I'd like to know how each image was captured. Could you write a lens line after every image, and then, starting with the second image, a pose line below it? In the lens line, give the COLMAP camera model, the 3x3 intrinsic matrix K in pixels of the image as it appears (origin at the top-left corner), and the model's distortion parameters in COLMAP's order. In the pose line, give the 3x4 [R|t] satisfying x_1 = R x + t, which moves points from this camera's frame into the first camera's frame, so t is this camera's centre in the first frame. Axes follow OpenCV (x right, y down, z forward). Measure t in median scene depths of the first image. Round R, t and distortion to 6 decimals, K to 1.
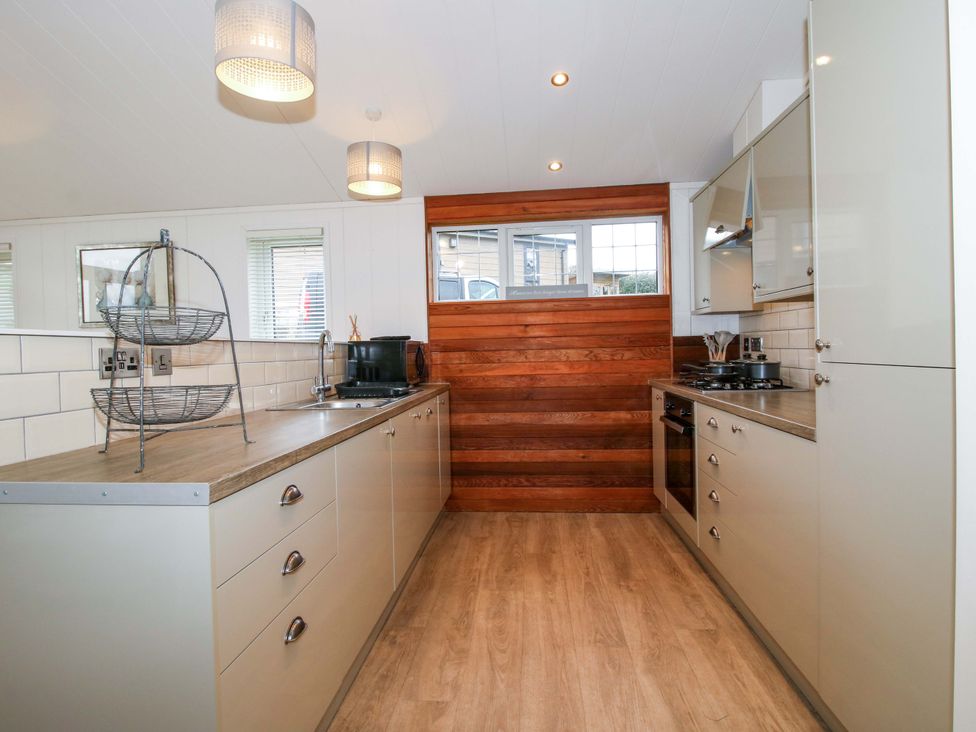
lens RADIAL K [[522.1, 0, 481.5], [0, 522.1, 358.4], [0, 0, 1]] dist [0.000775, -0.013291]
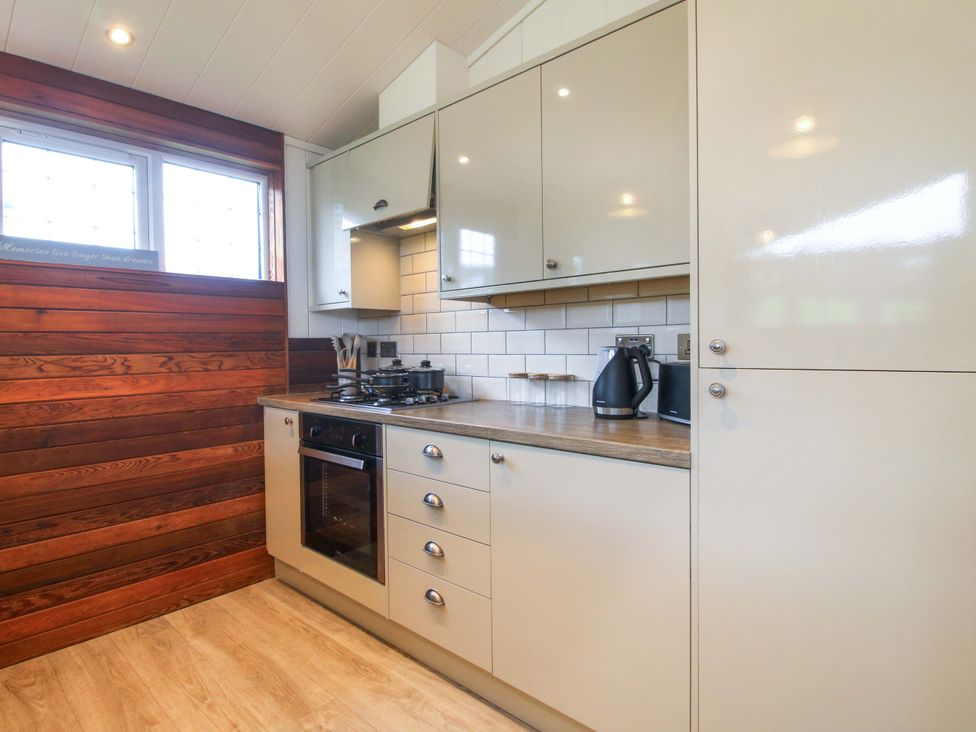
lens RADIAL K [[522.1, 0, 481.5], [0, 522.1, 358.4], [0, 0, 1]] dist [0.000775, -0.013291]
pose [[0.593008, -0.001459, 0.805196, -0.077574], [0.012815, 0.999889, -0.007627, -0.002948], [-0.805095, 0.014842, 0.592960, 0.324682]]
